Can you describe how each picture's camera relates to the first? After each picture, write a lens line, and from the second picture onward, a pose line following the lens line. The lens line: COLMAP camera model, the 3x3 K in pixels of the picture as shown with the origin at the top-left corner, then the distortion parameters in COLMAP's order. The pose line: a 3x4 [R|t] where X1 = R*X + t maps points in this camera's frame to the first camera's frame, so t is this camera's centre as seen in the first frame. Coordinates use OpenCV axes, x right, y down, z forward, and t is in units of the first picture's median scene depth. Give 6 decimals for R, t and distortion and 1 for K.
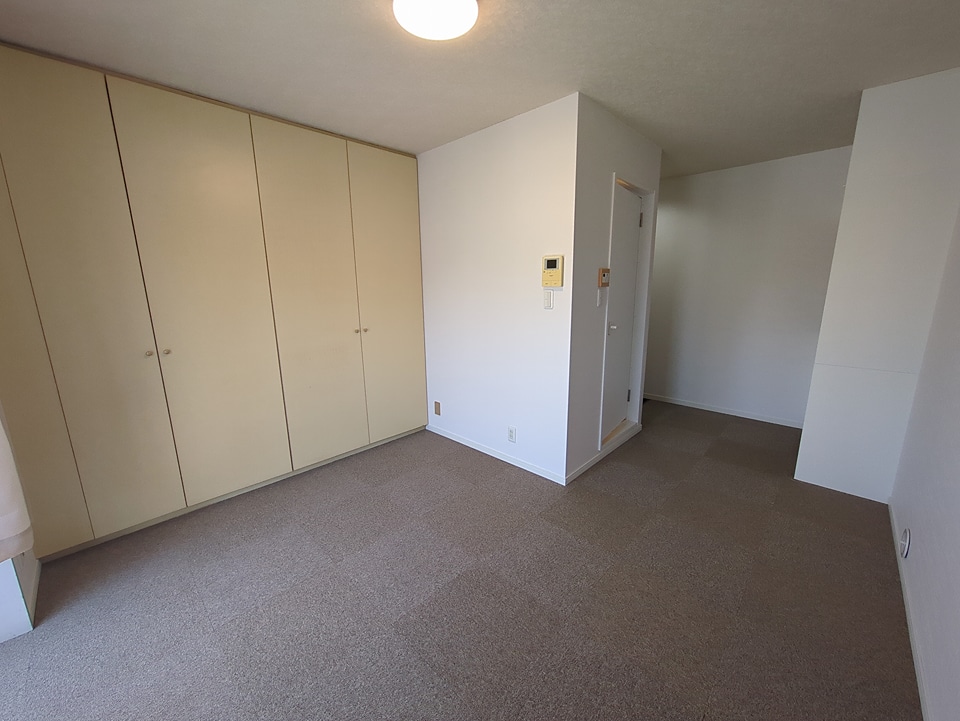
lens RADIAL K [[377.7, 0, 481.6], [0, 377.7, 361.2], [0, 0, 1]] dist [-0.001261, 0.000736]
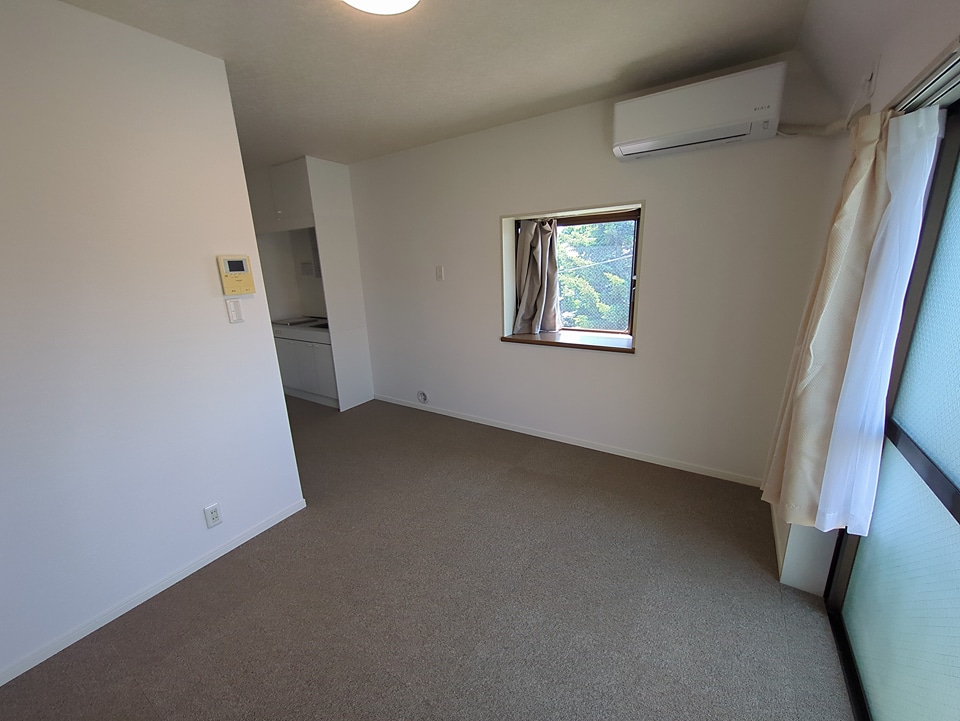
lens RADIAL K [[377.7, 0, 481.6], [0, 377.7, 361.2], [0, 0, 1]] dist [-0.001261, 0.000736]
pose [[-0.191388, -0.228662, 0.954507, -0.704347], [0.236179, 0.933181, 0.270909, -0.161114], [-0.952675, 0.277283, -0.124595, 0.657320]]
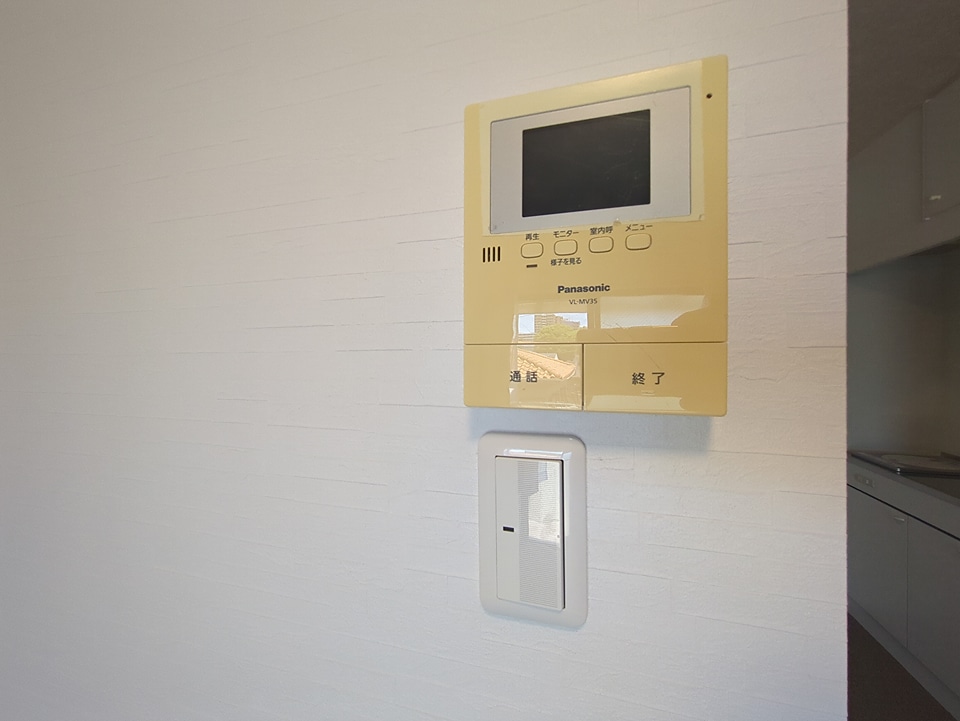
lens RADIAL K [[377.7, 0, 481.6], [0, 377.7, 361.2], [0, 0, 1]] dist [-0.001261, 0.000736]
pose [[0.887312, 0.013380, 0.460976, 0.121177], [0.081105, 0.979472, -0.184545, -0.194466], [-0.453982, 0.201136, 0.868012, 0.933285]]
